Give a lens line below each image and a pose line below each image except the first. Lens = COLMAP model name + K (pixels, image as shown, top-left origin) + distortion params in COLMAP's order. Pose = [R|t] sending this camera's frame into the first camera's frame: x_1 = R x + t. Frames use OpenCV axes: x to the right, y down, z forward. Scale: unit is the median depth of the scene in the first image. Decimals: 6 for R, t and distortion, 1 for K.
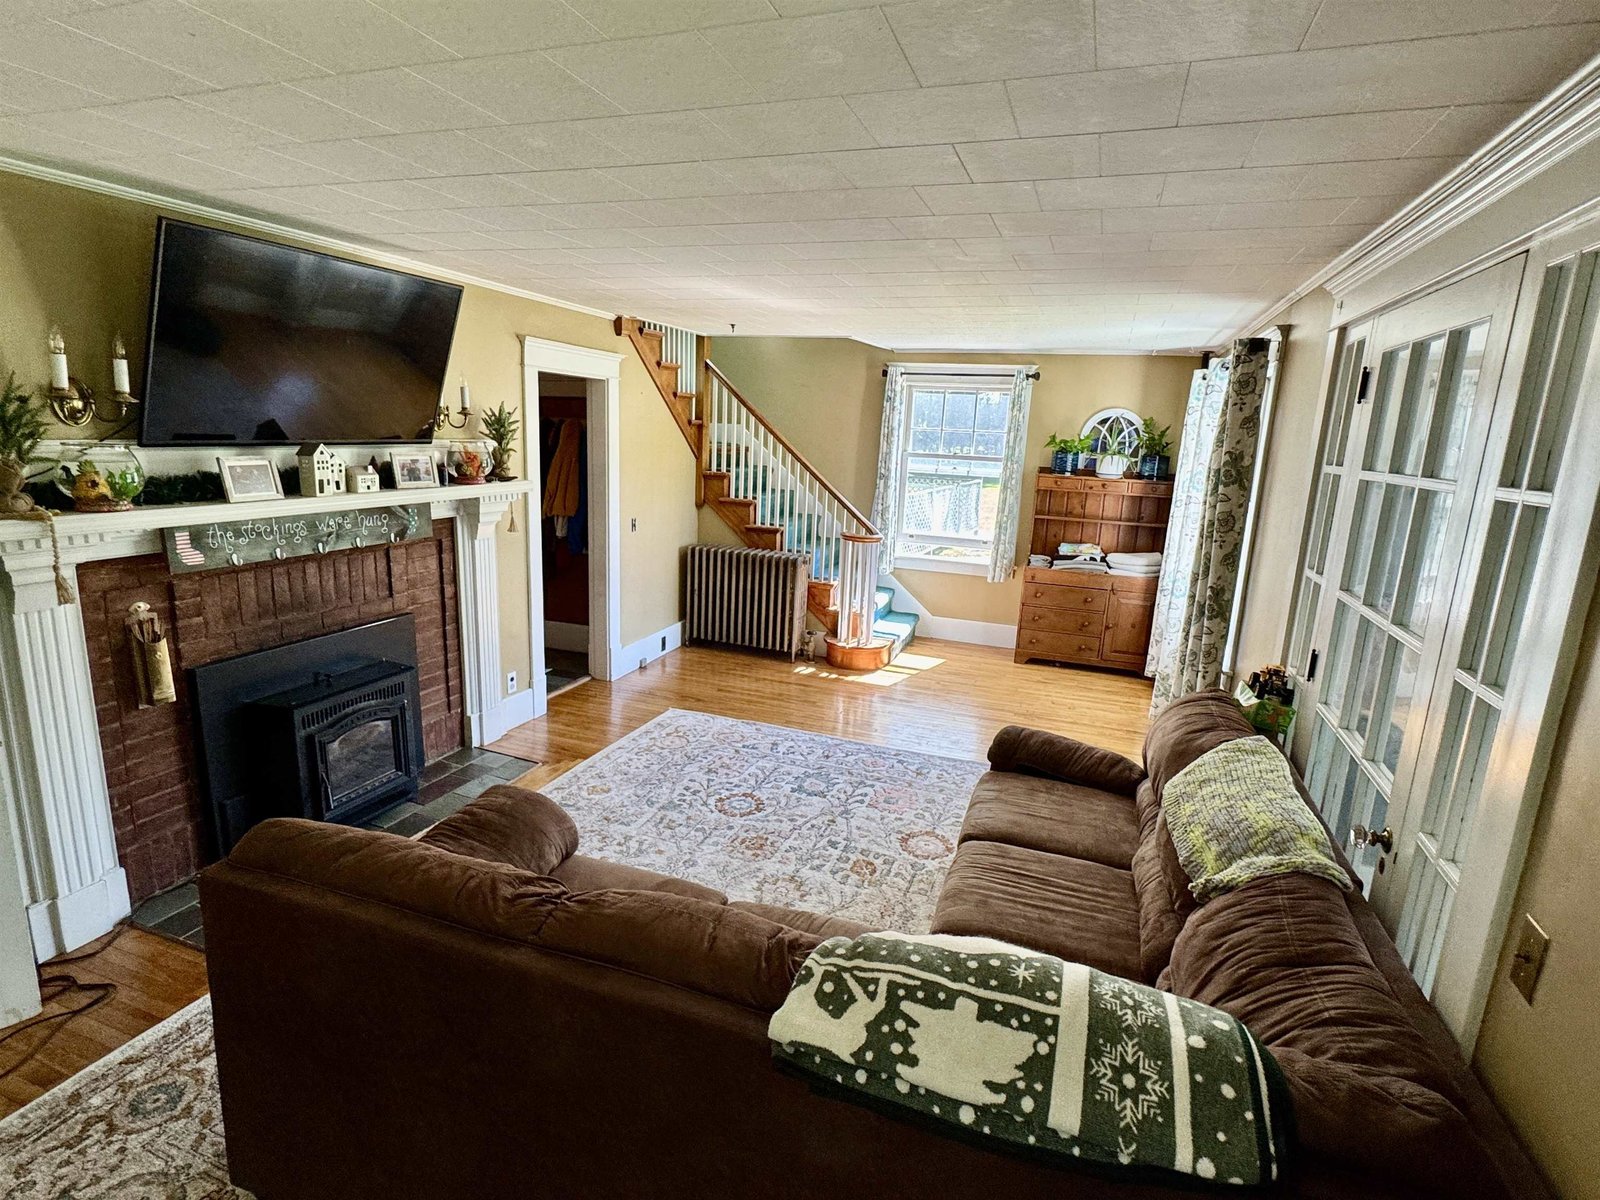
lens RADIAL K [[828.1, 0, 798.4], [0, 828.1, 605.2], [0, 0, 1]] dist [0.000311, -0.001817]
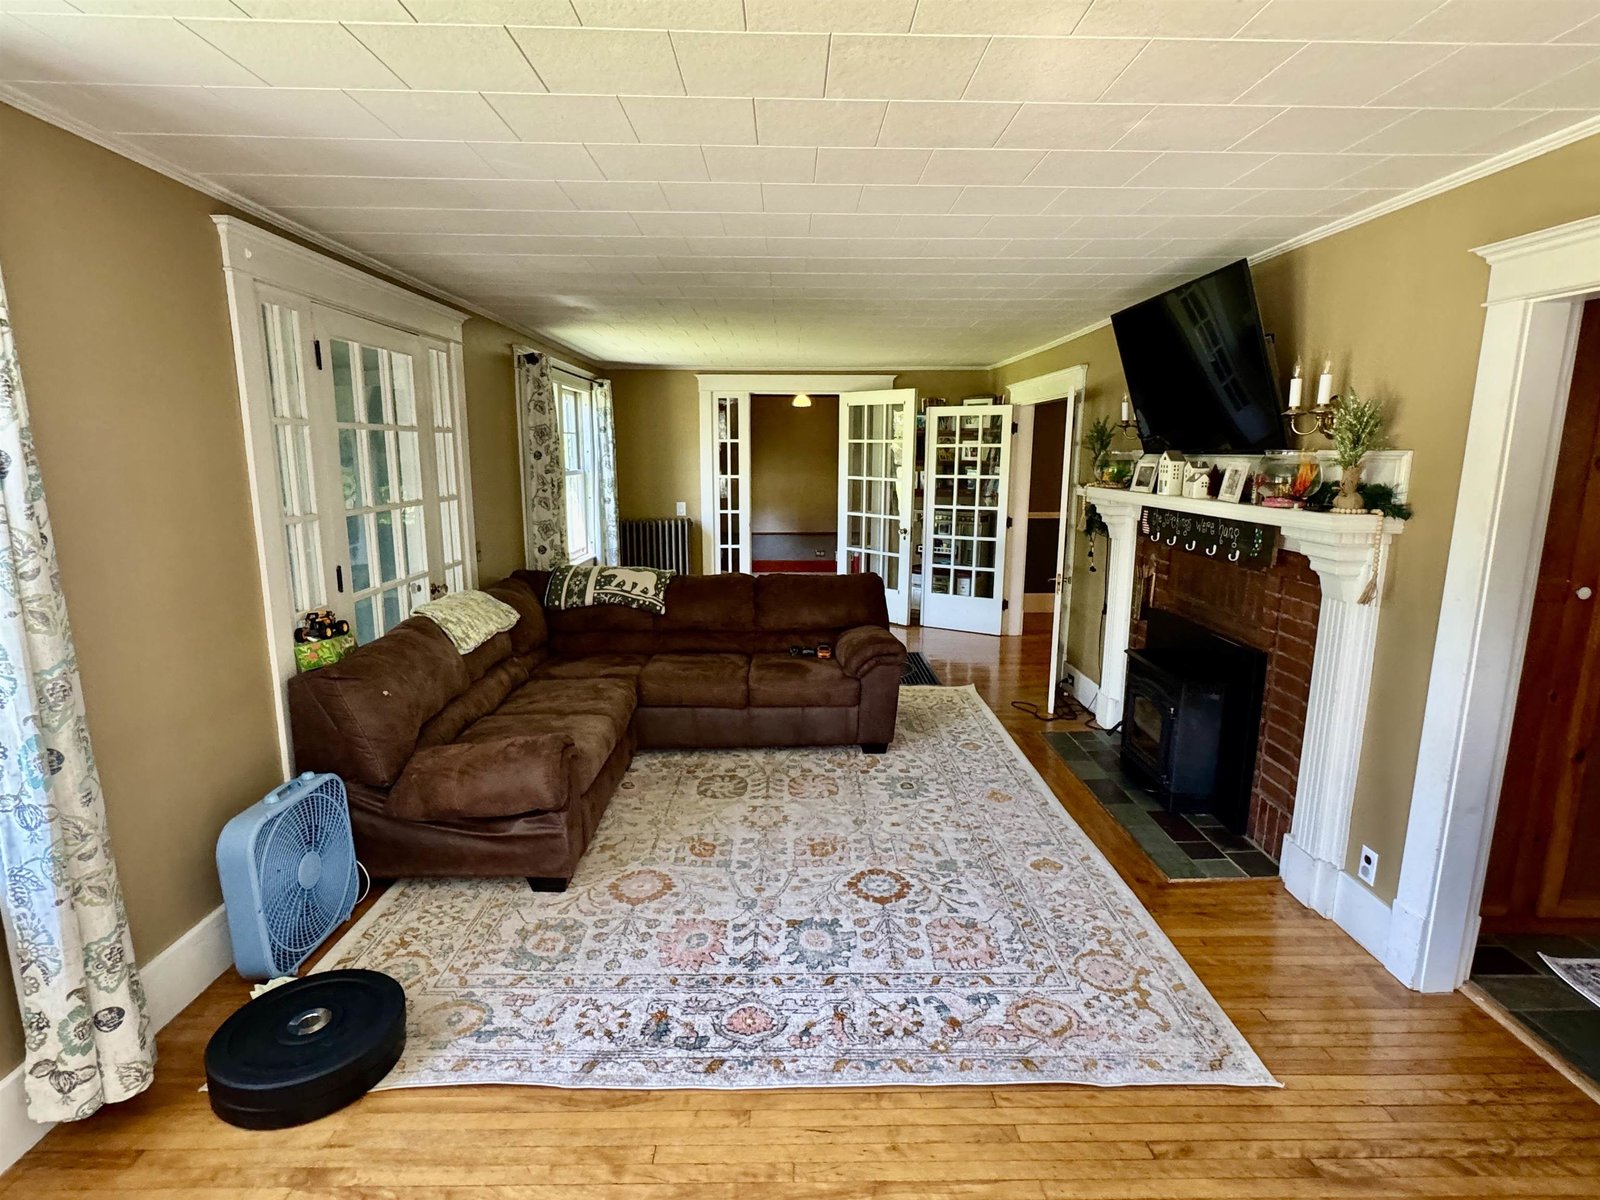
lens RADIAL K [[828.1, 0, 802.3], [0, 828.1, 603.8], [0, 0, 1]] dist [0.000311, -0.001817]
pose [[-0.931672, 0.015312, -0.362978, 0.281817], [-0.124776, 0.924850, 0.359282, -0.284789], [0.341201, 0.380024, -0.859746, 1.550663]]
